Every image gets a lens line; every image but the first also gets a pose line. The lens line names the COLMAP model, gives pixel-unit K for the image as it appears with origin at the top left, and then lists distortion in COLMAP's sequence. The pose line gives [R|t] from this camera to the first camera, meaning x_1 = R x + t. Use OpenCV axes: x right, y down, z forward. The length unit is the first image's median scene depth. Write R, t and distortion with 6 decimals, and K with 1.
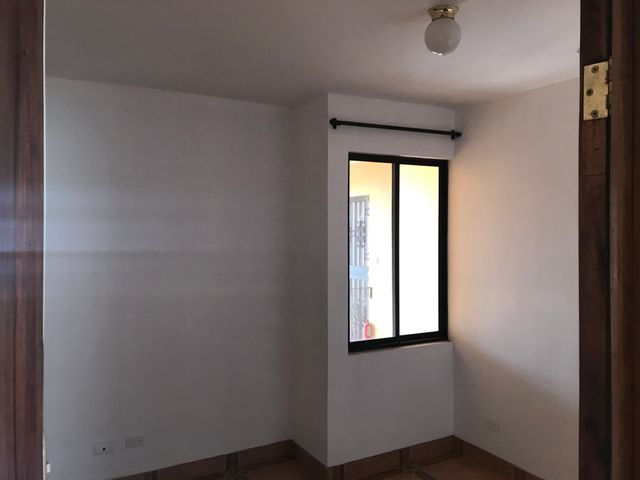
lens RADIAL K [[530.2, 0, 318.4], [0, 530.2, 229.9], [0, 0, 1]] dist [0.065730, -0.084406]
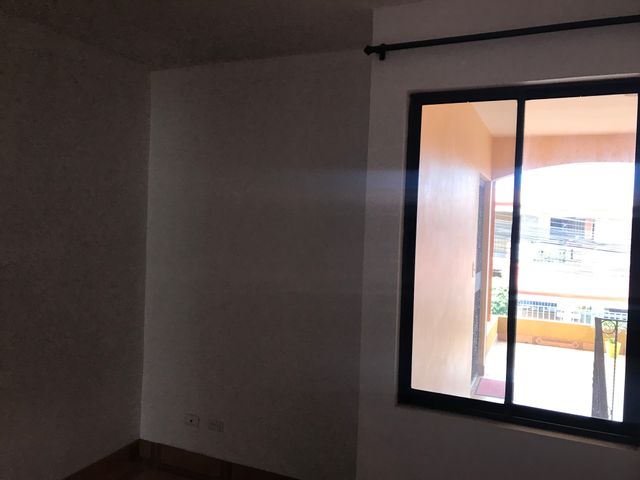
lens RADIAL K [[530.2, 0, 318.4], [0, 530.2, 229.9], [0, 0, 1]] dist [0.065730, -0.084406]
pose [[0.591891, 0.036598, -0.805187, 0.514462], [-0.039905, 0.999074, 0.016077, 0.014148], [0.805030, 0.022615, 0.592803, 0.533899]]
